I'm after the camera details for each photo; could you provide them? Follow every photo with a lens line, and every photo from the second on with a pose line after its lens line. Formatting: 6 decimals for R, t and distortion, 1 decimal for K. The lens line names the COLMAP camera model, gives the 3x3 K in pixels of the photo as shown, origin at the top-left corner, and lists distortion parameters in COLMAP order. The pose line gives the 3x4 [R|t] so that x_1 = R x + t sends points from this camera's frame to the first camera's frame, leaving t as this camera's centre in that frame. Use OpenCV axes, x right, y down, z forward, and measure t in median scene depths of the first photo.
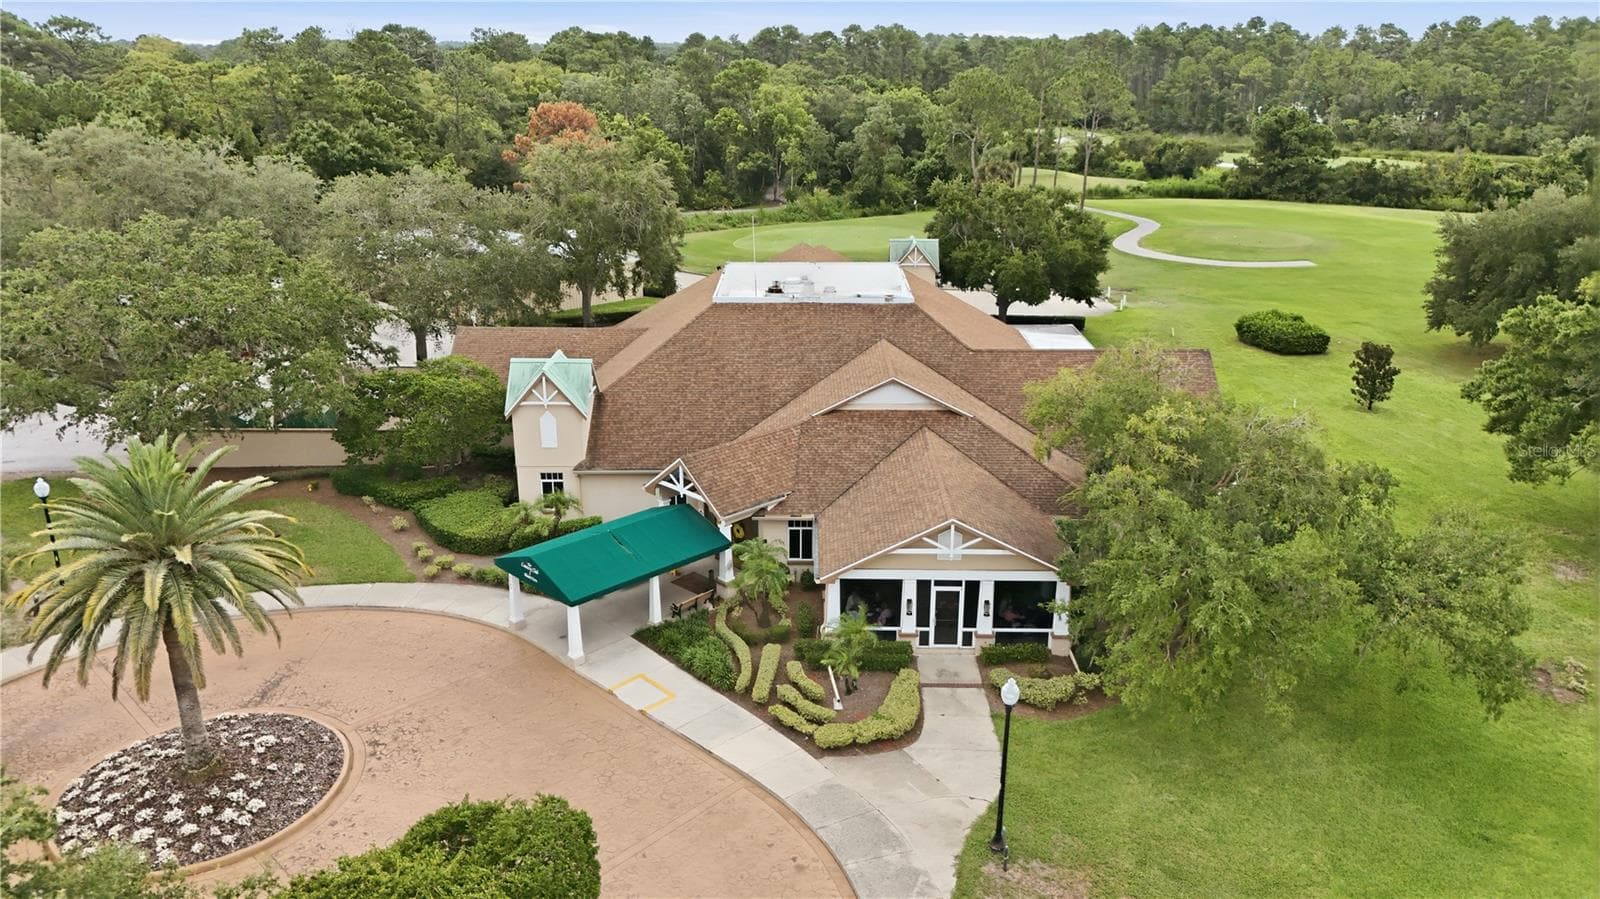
lens RADIAL K [[1180.0, 0, 800.0], [0, 1180.0, 449.5], [0, 0, 1]] dist [0.062007, -0.055678]
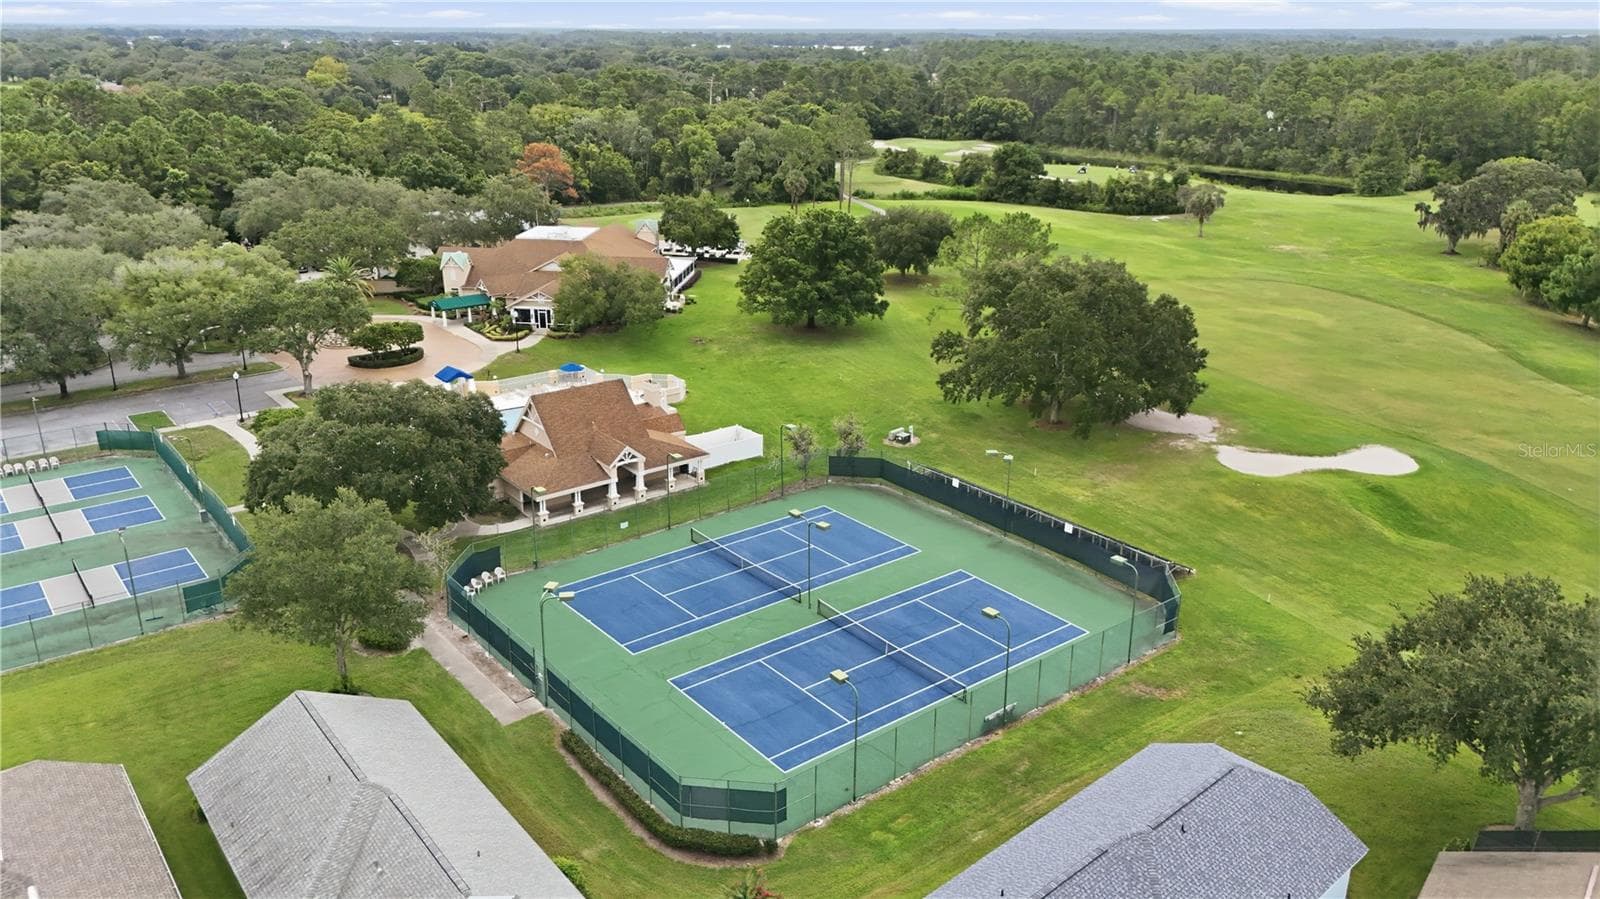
lens RADIAL K [[1180.0, 0, 800.0], [0, 1180.0, 449.5], [0, 0, 1]] dist [0.062007, -0.055678]
pose [[0.994111, 0.039889, -0.100763, 0.441131], [-0.038378, 0.999120, 0.016894, 0.151539], [0.101348, -0.012928, 0.994767, -0.881123]]
